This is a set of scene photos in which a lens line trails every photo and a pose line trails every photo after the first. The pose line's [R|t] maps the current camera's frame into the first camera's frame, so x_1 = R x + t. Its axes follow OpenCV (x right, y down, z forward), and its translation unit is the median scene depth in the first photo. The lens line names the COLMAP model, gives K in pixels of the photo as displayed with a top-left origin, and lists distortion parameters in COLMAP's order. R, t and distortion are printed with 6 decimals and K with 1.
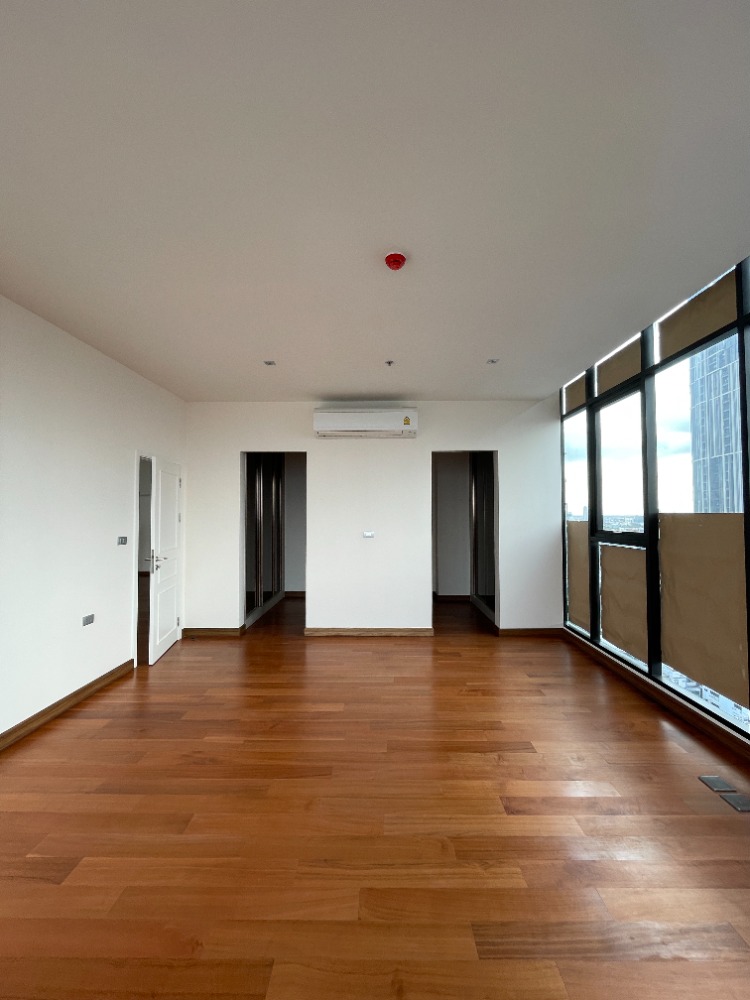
lens RADIAL K [[405.1, 0, 375.0], [0, 405.1, 500.0], [0, 0, 1]] dist [-0.000766, -0.000425]
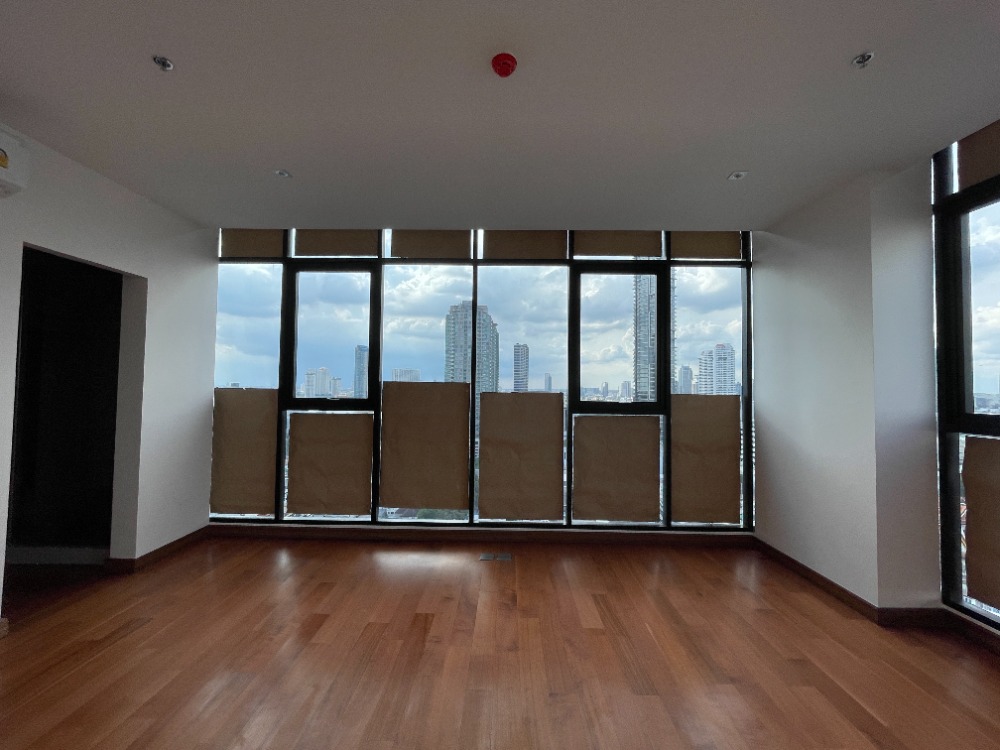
lens RADIAL K [[405.1, 0, 500.0], [0, 405.1, 375.0], [0, 0, 1]] dist [-0.000766, -0.000425]
pose [[0.009801, 0.025083, 0.999637, -0.381148], [-0.048555, 0.998518, -0.024579, 0.021417], [-0.998772, -0.048297, 0.011004, 0.511574]]
